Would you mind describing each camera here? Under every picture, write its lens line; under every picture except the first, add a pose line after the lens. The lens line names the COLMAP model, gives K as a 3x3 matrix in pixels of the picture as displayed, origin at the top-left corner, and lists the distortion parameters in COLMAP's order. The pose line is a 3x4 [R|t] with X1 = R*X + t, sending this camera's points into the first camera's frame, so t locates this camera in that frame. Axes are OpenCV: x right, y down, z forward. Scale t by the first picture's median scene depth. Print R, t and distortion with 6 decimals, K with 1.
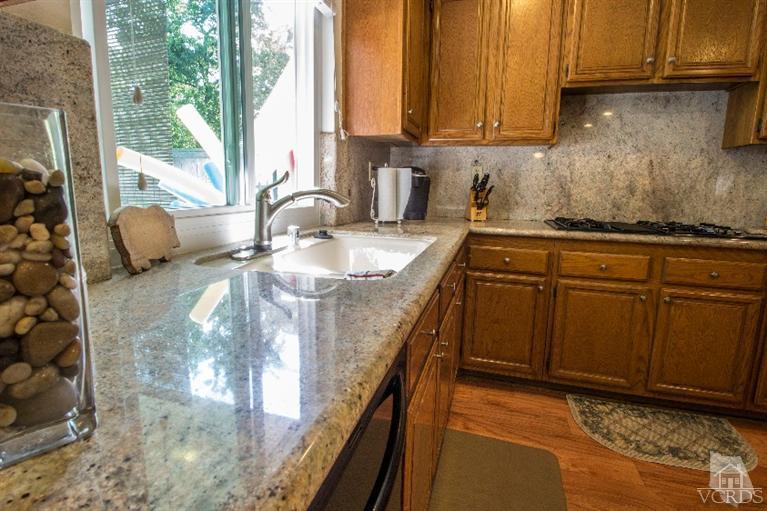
lens RADIAL K [[361.3, 0, 389.4], [0, 361.3, 244.6], [0, 0, 1]] dist [0.004381, -0.014408]
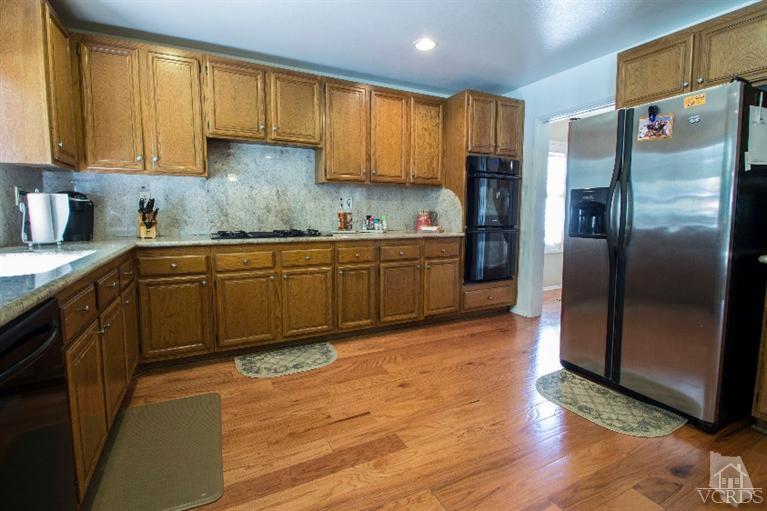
lens RADIAL K [[361.3, 0, 389.4], [0, 361.3, 244.6], [0, 0, 1]] dist [0.004381, -0.014408]
pose [[0.729551, -0.081807, 0.679016, 0.019271], [0.119611, 0.992781, -0.008904, 0.069184], [-0.673385, 0.087714, 0.734070, -0.448753]]
